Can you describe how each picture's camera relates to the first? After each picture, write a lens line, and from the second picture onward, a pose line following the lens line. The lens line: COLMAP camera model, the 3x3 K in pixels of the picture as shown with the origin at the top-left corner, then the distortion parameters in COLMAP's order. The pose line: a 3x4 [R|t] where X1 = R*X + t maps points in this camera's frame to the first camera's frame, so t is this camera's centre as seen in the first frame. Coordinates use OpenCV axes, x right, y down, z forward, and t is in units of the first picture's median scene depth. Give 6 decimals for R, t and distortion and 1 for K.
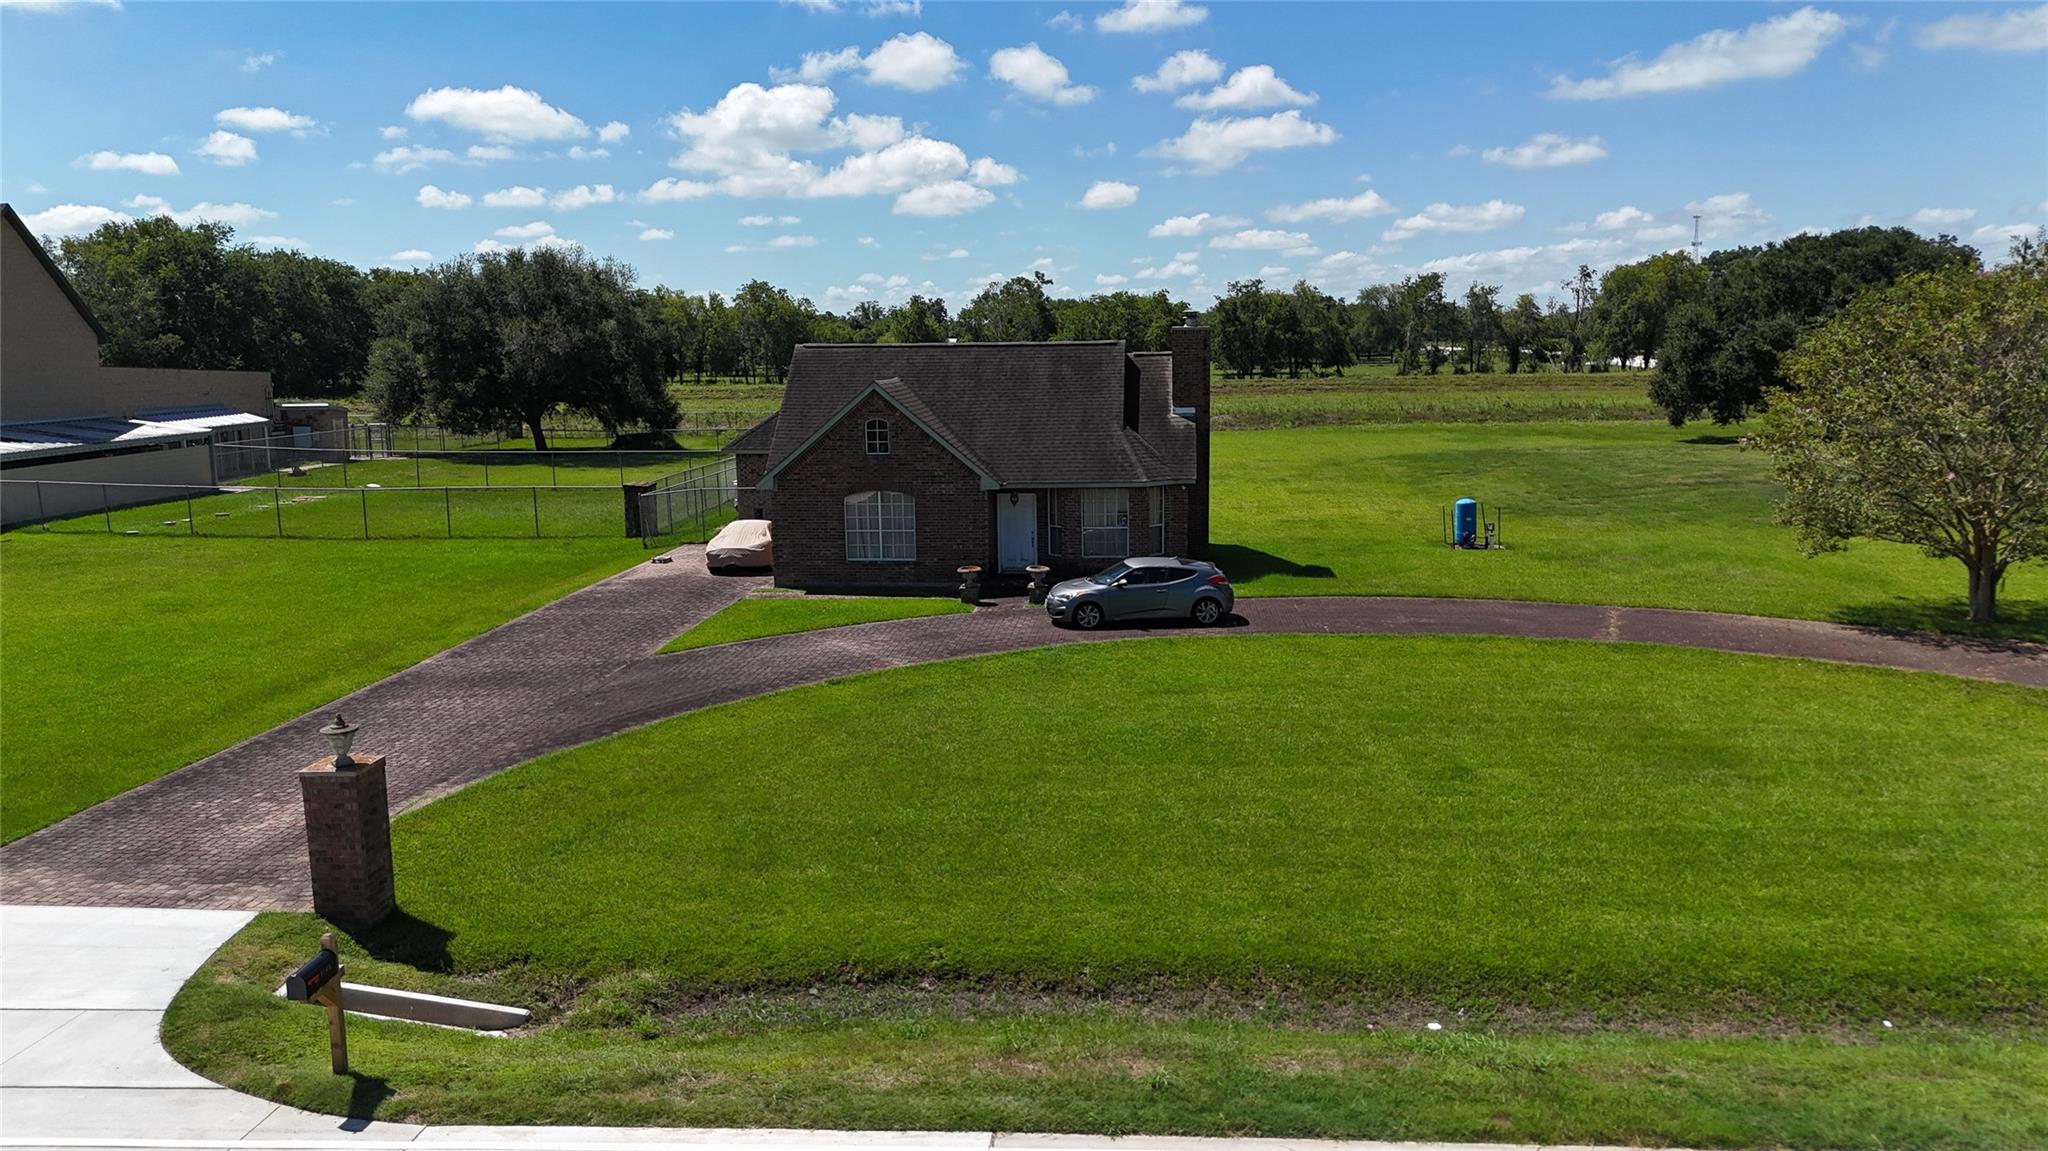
lens RADIAL K [[1509.7, 0, 1030.6], [0, 1509.7, 568.7], [0, 0, 1]] dist [0.065506, -0.064147]
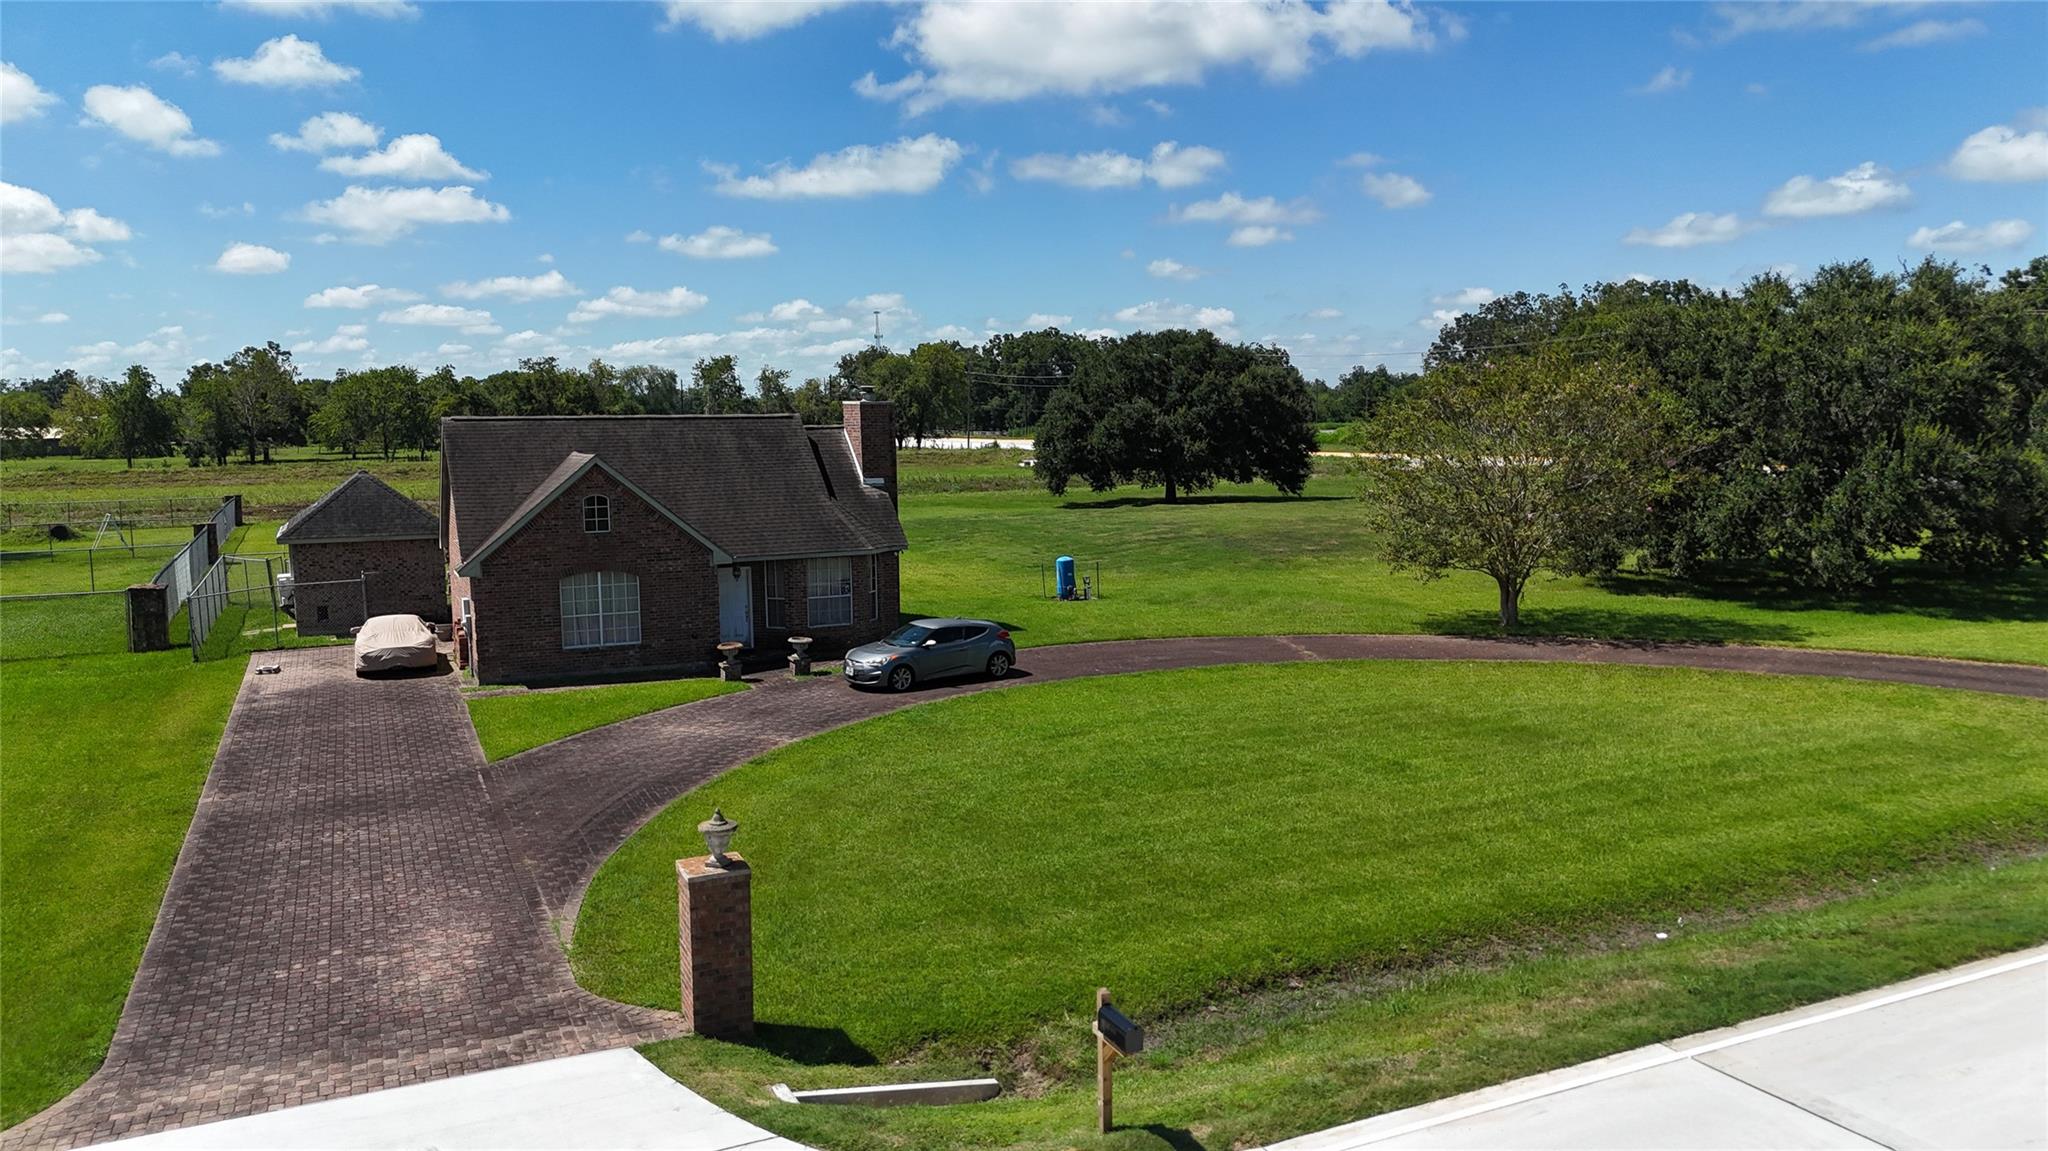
lens RADIAL K [[1509.7, 0, 1030.6], [0, 1509.7, 568.7], [0, 0, 1]] dist [0.065506, -0.064147]
pose [[0.869867, -0.048417, 0.490905, -0.335282], [0.074281, 0.996681, -0.033322, -0.001985], [-0.487662, 0.065450, 0.870575, 0.048550]]
